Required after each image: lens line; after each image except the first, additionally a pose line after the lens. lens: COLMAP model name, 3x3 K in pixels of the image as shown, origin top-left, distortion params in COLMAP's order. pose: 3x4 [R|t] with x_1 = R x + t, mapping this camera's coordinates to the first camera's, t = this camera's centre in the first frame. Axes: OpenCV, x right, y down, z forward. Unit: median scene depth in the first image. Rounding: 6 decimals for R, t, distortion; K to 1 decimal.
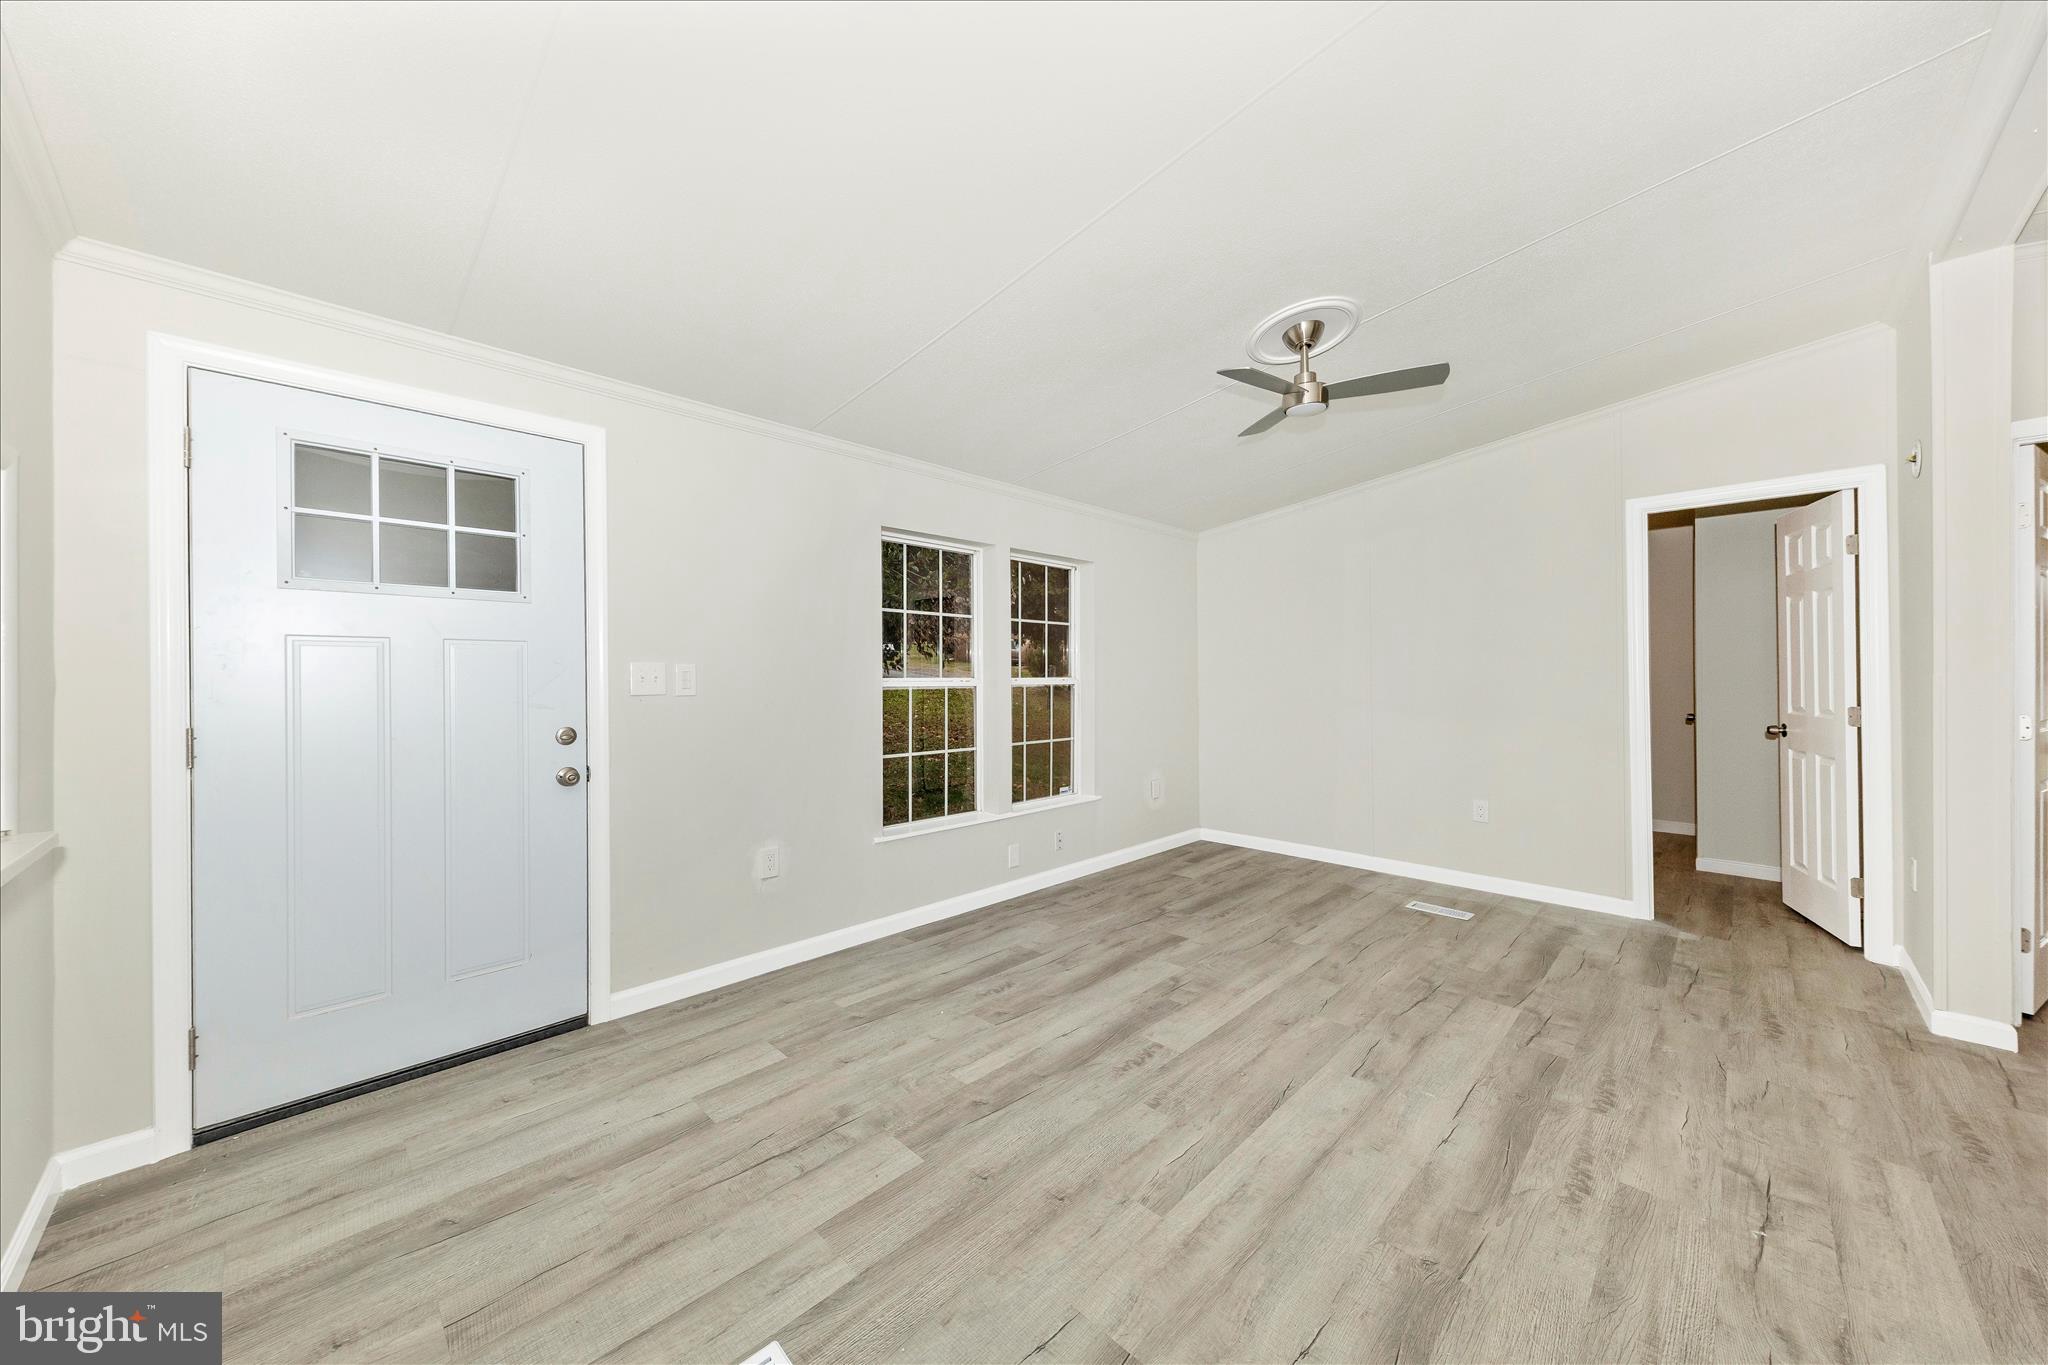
lens RADIAL K [[725.1, 0, 1044.4], [0, 725.1, 672.0], [0, 0, 1]] dist [0.013880, -0.004235]
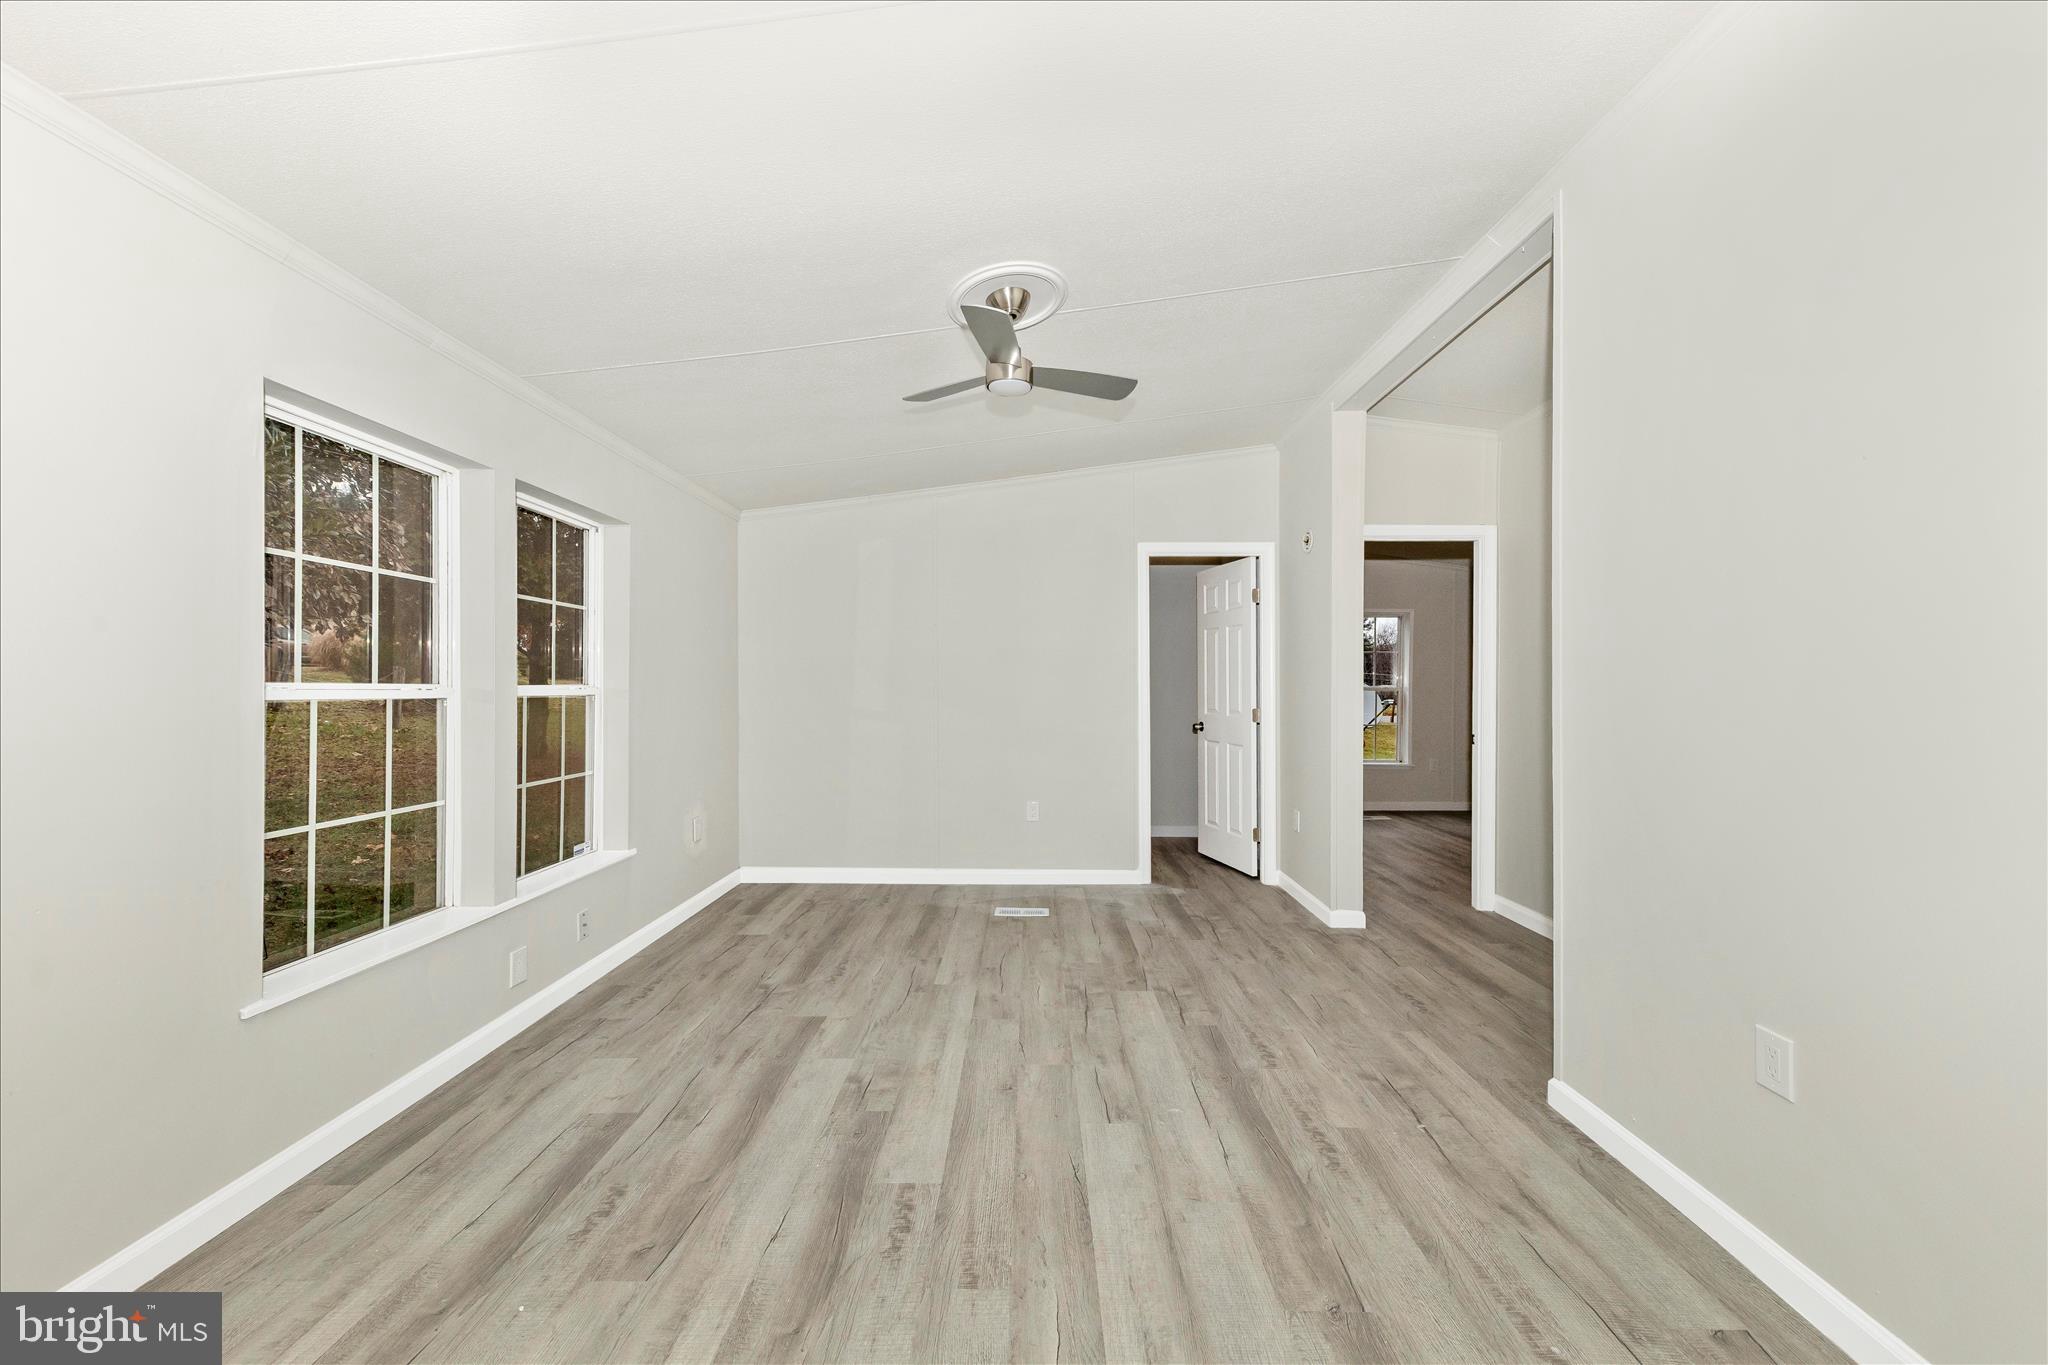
lens RADIAL K [[725.1, 0, 1024.9], [0, 725.1, 676.8], [0, 0, 1]] dist [0.013880, -0.004235]
pose [[0.724870, 0.013292, 0.688757, -0.256882], [-0.006580, 0.999902, -0.012372, 0.008747], [-0.688854, 0.004436, 0.724886, 0.365537]]
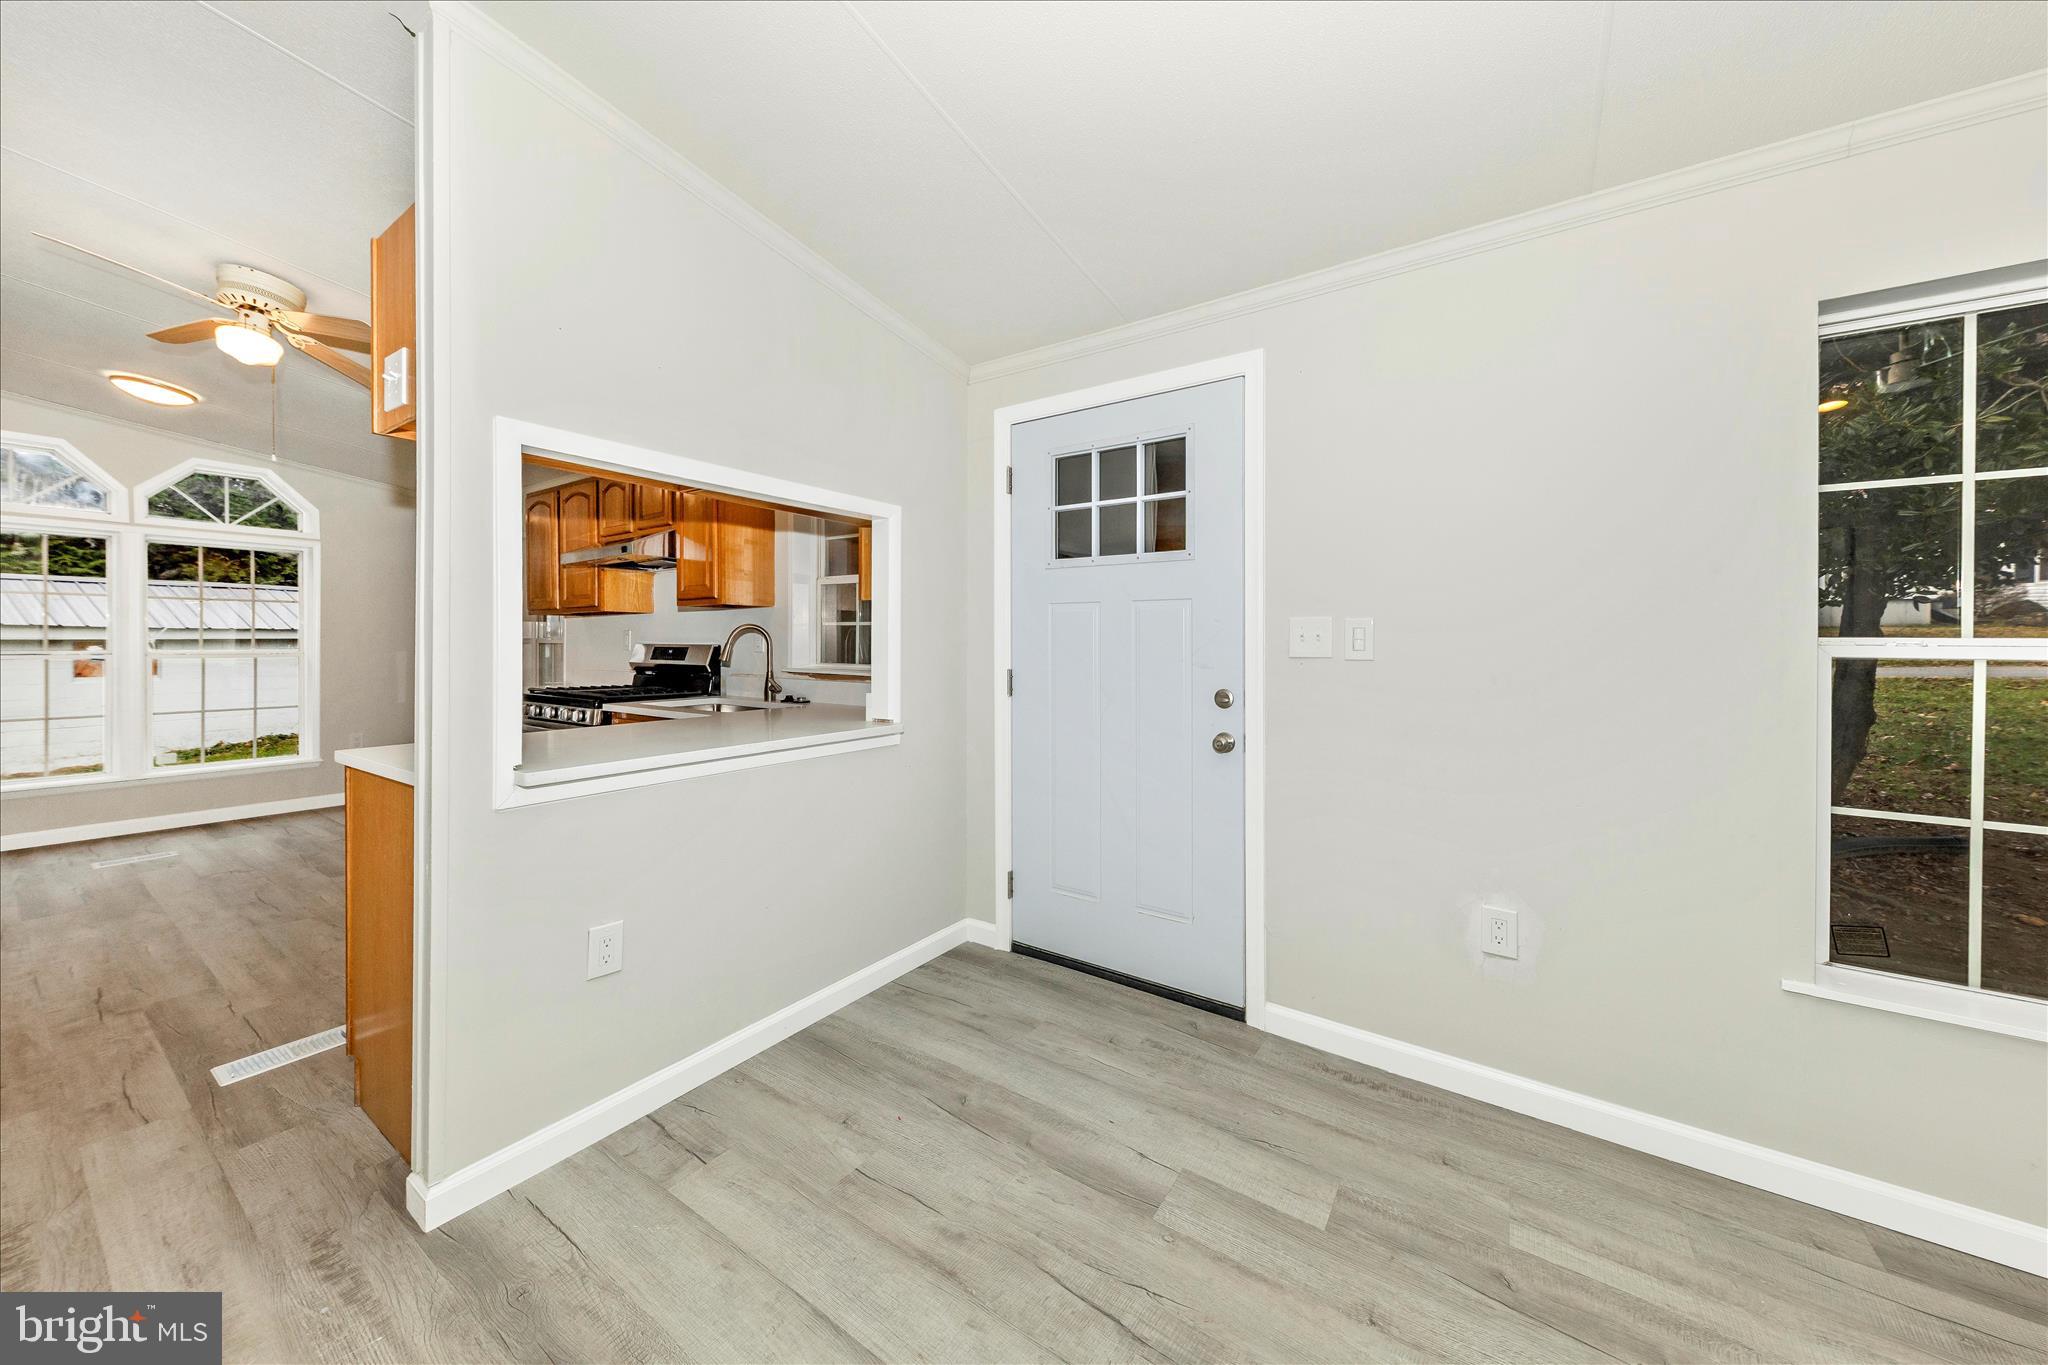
lens RADIAL K [[725.1, 0, 1027.6], [0, 725.1, 649.7], [0, 0, 1]] dist [0.013880, -0.004235]
pose [[0.141412, 0.010771, -0.989892, 0.215011], [0.000202, 0.999940, 0.010909, 0.014322], [0.989951, -0.001743, 0.141401, 0.593988]]
